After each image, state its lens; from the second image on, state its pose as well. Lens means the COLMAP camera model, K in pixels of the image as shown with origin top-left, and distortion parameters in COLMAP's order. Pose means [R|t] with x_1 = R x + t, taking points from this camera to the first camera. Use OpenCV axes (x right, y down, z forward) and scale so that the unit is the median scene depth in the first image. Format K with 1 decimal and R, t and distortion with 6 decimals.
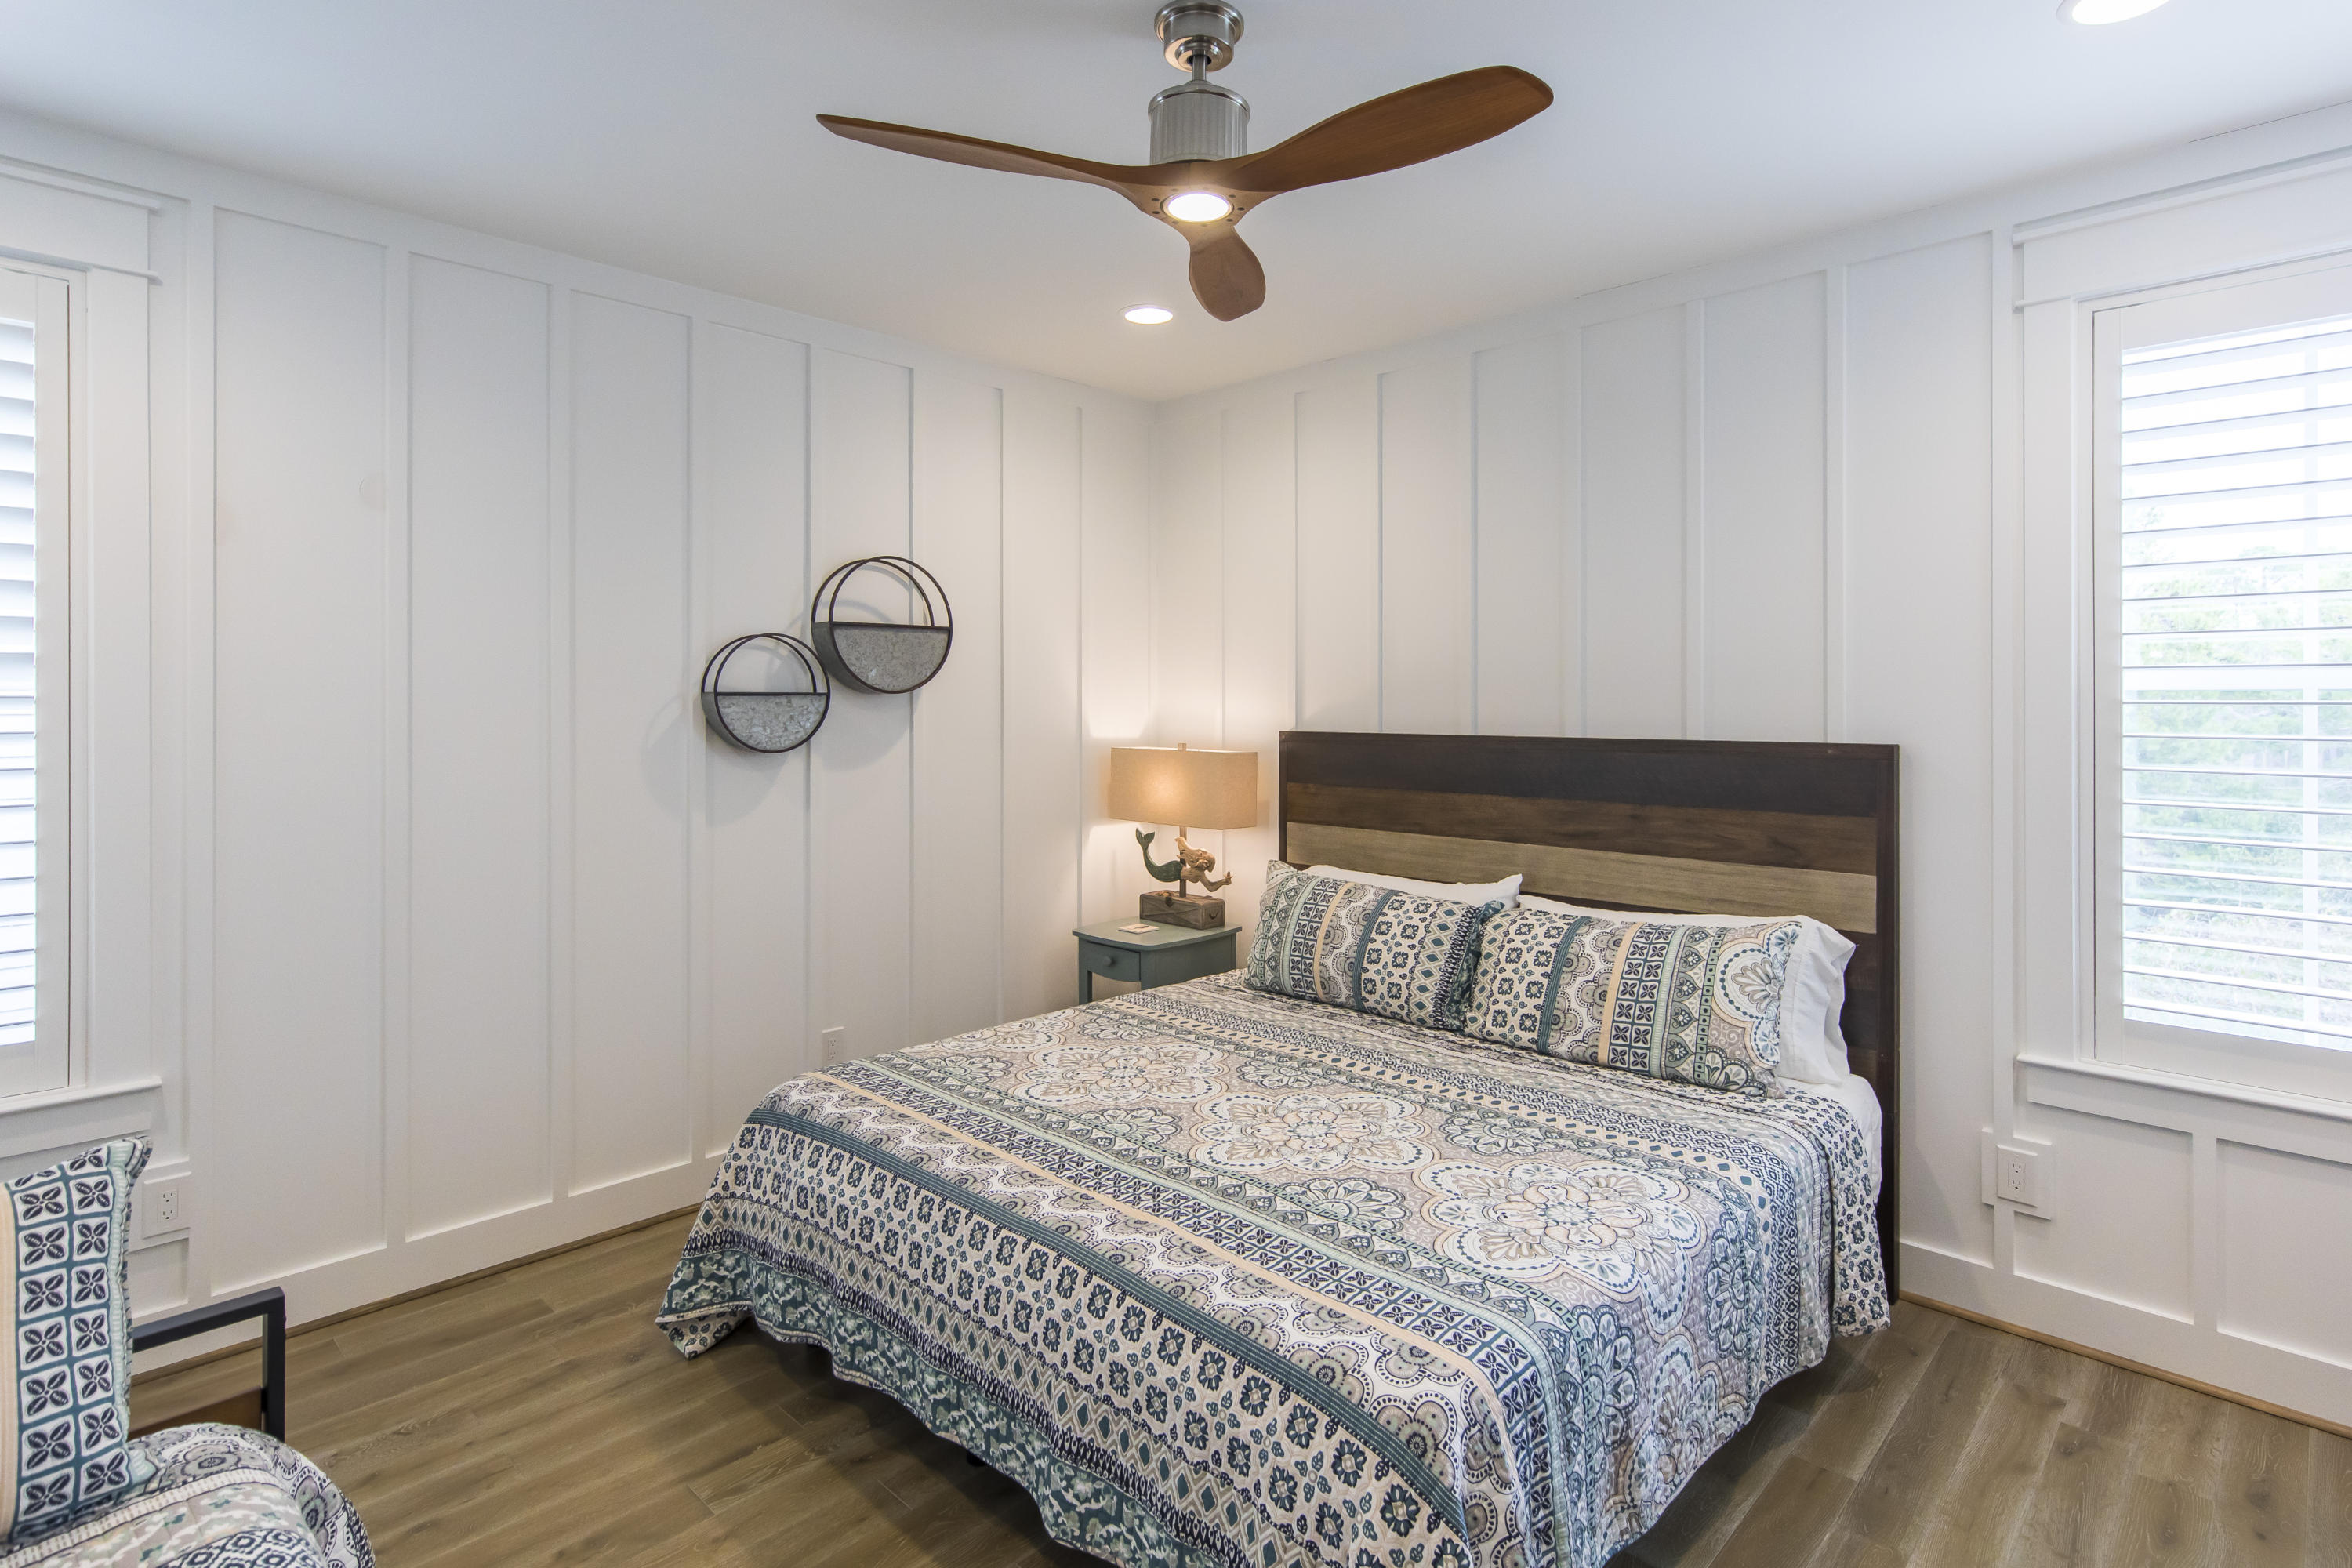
lens RADIAL K [[1148.6, 0, 1176.0], [0, 1148.6, 784.0], [0, 0, 1]] dist [0.003050, 0.000179]
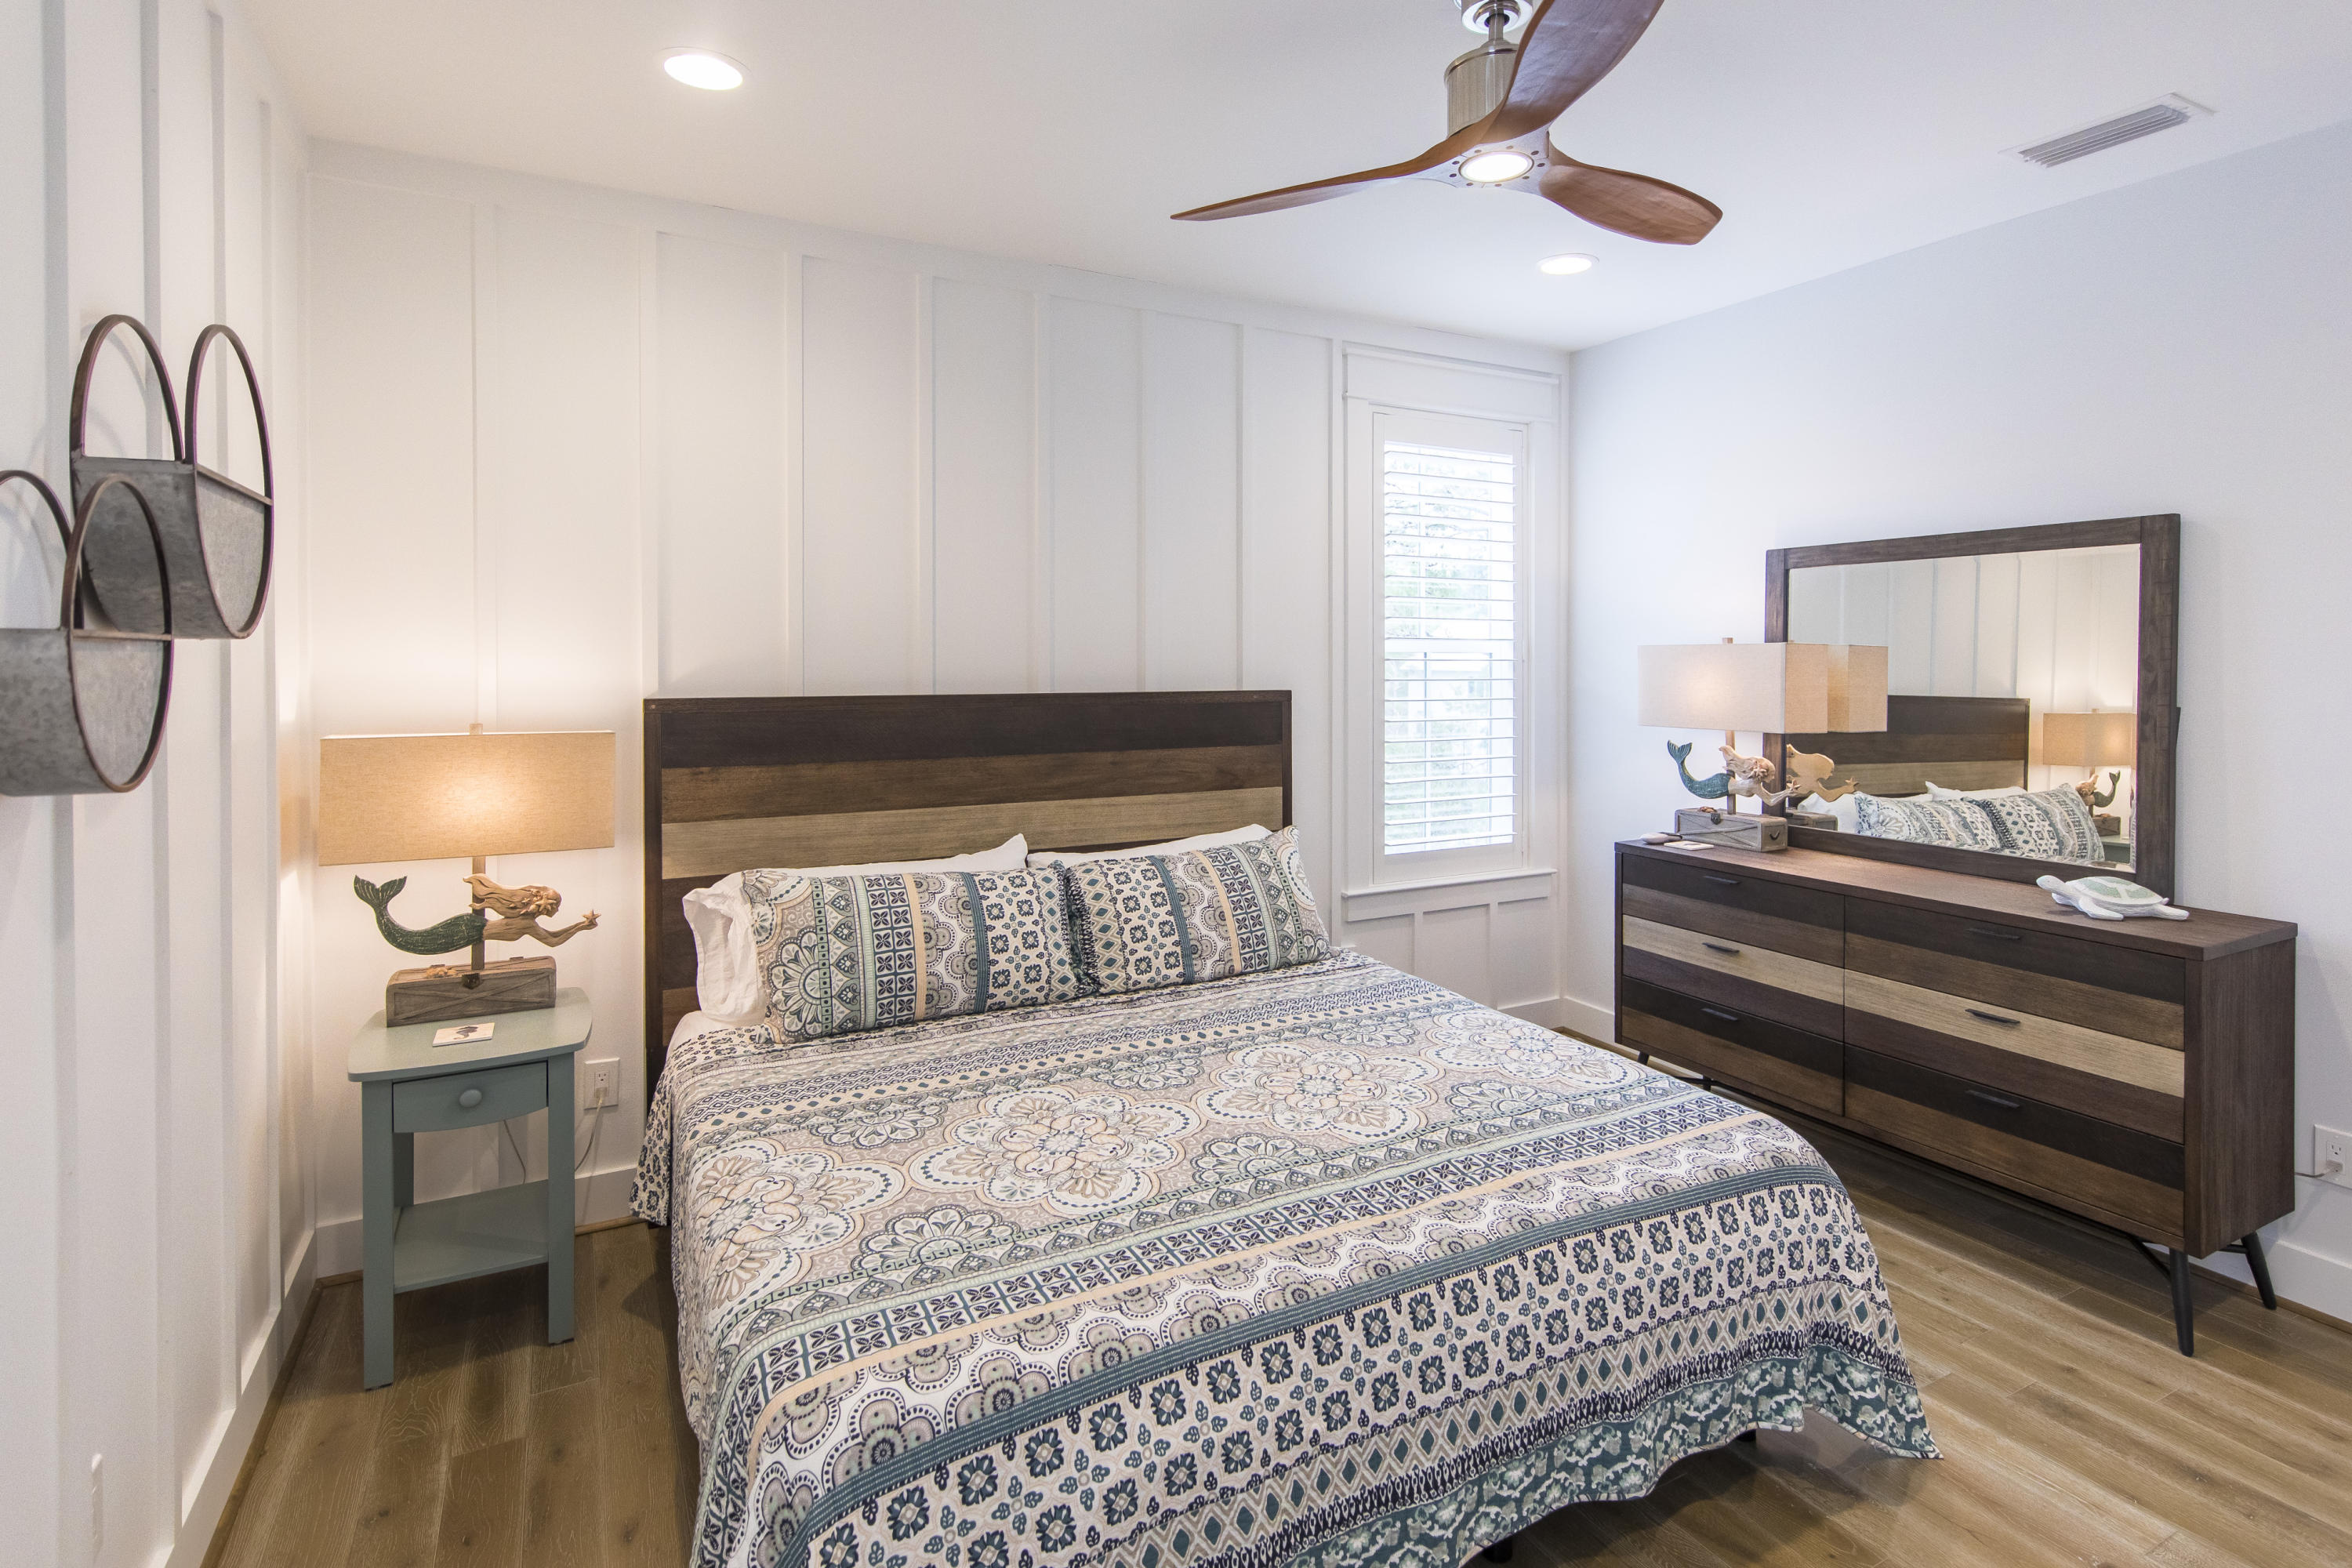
lens RADIAL K [[1190.4, 0, 1183.4], [0, 1190.4, 746.2], [0, 0, 1]] dist [-0.000473, 0.000145]
pose [[0.308244, -0.069767, 0.948746, -0.708528], [0.066543, 0.996446, 0.051655, -0.045218], [-0.948977, 0.047210, 0.311791, 0.622743]]
